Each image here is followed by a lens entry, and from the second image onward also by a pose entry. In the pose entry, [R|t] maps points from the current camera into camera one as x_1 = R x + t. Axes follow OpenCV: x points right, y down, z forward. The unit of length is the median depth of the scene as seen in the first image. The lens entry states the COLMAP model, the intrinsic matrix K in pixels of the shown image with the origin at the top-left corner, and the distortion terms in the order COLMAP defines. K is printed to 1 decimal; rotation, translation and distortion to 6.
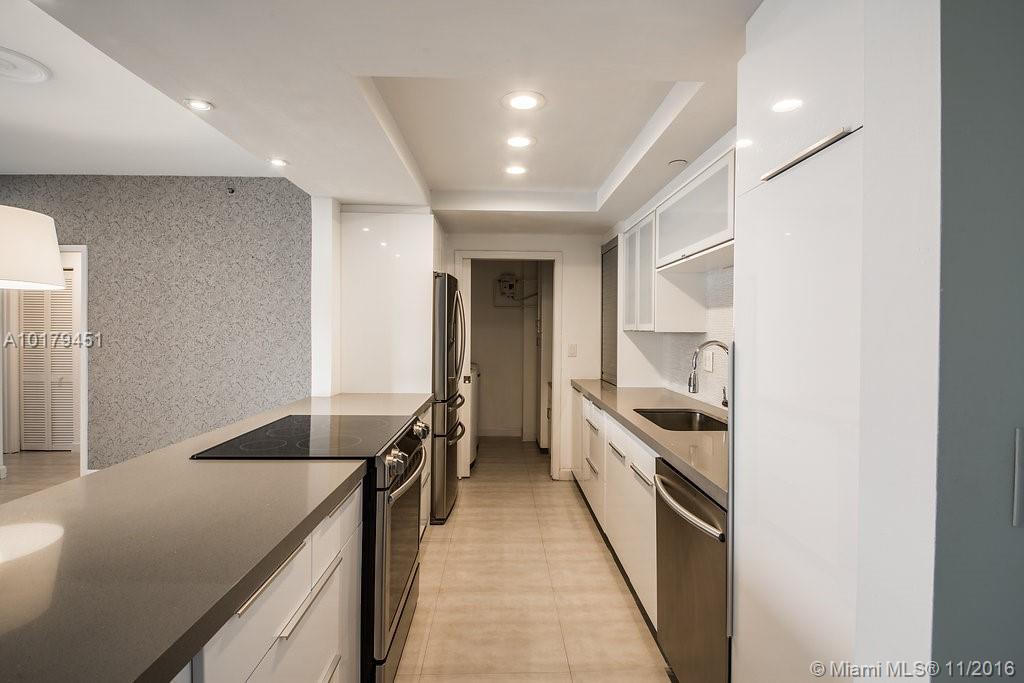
lens RADIAL K [[478.4, 0, 517.7], [0, 478.4, 329.9], [0, 0, 1]] dist [0.032303, -0.029857]
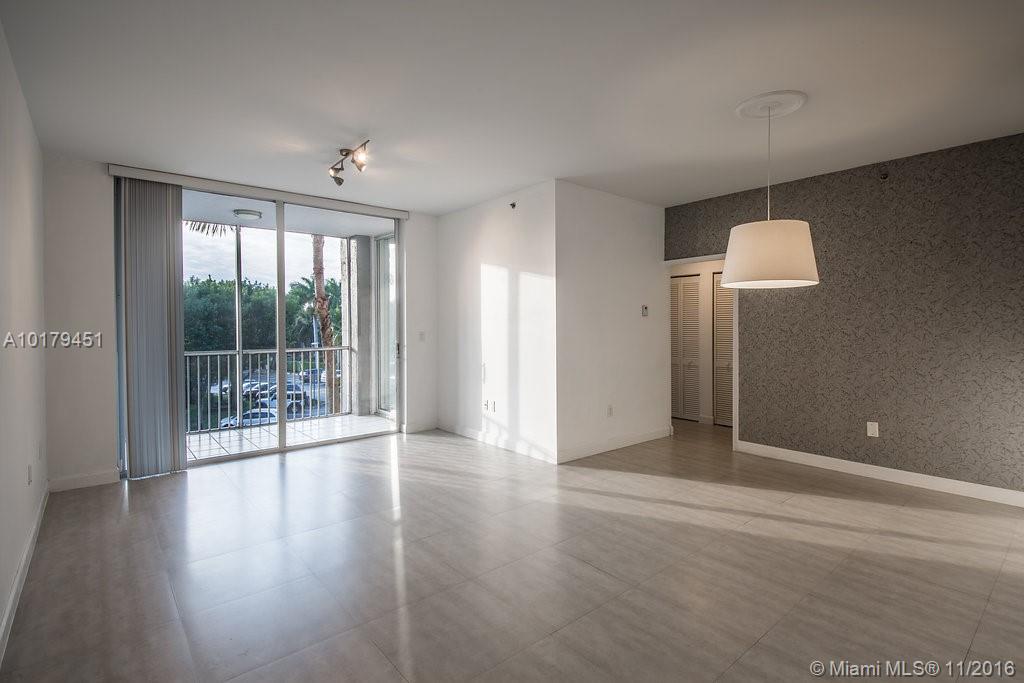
lens RADIAL K [[488.7, 0, 515.5], [0, 488.7, 329.7], [0, 0, 1]] dist [0.038113, -0.030759]
pose [[0.616839, 0.000292, -0.787089, -0.333074], [0.006476, 0.999964, 0.005447, 0.007928], [0.787063, -0.008457, 0.616815, -0.225952]]
